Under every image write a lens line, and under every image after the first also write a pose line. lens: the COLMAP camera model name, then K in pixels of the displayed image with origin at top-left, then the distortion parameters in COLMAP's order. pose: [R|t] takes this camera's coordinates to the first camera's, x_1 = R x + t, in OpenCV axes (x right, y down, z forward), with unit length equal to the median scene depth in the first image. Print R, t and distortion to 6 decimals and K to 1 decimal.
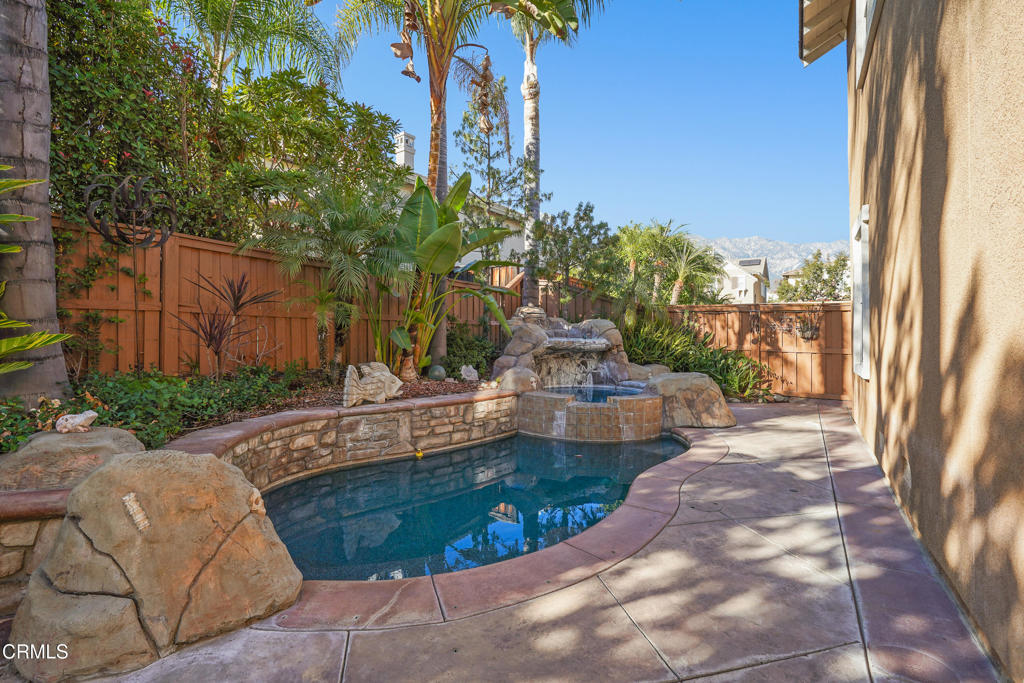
lens RADIAL K [[481.4, 0, 510.9], [0, 481.4, 324.0], [0, 0, 1]] dist [-0.000044, 0.000125]
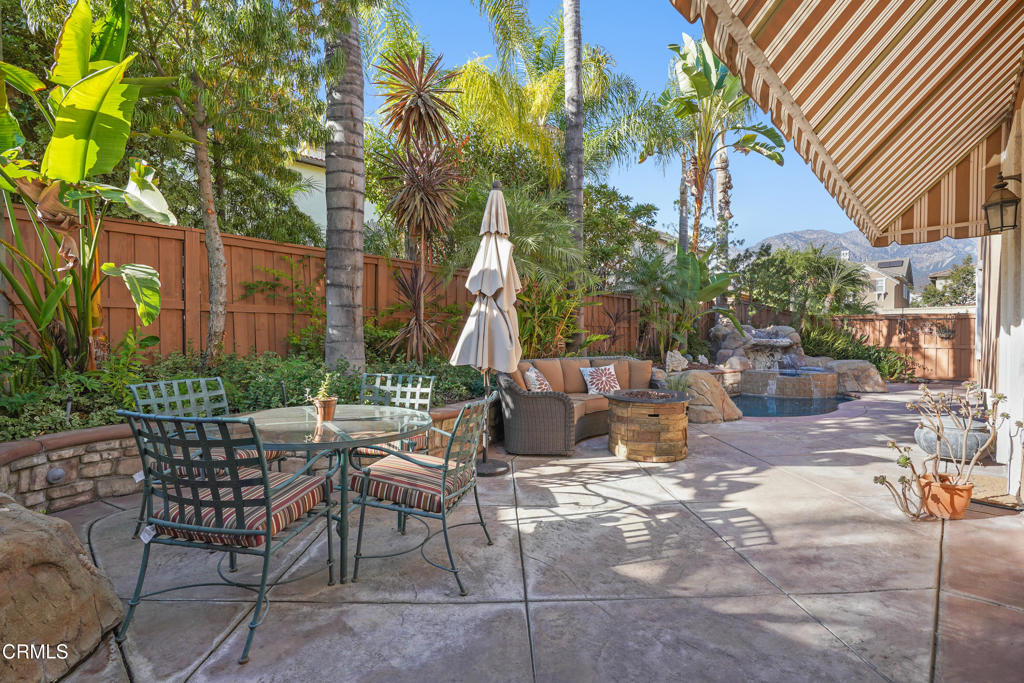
lens RADIAL K [[465.9, 0, 514.6], [0, 465.9, 339.6], [0, 0, 1]] dist [-0.010989, 0.000435]
pose [[0.976344, 0.001601, -0.216217, -0.319747], [0.003586, 0.999715, 0.023597, -0.004696], [0.216193, -0.023814, 0.976060, -0.594082]]
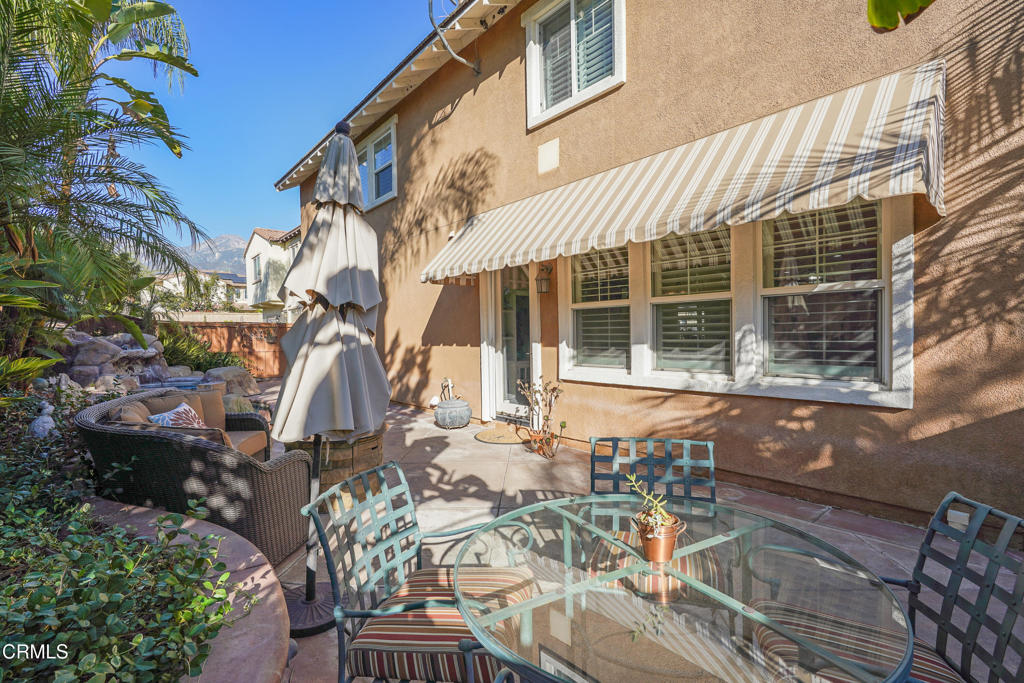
lens RADIAL K [[465.9, 0, 514.6], [0, 465.9, 339.6], [0, 0, 1]] dist [-0.010989, 0.000435]
pose [[0.308825, -0.024715, 0.950798, -0.680881], [-0.000779, 0.999655, 0.026238, -0.026564], [-0.951119, -0.008844, 0.308699, -0.326030]]
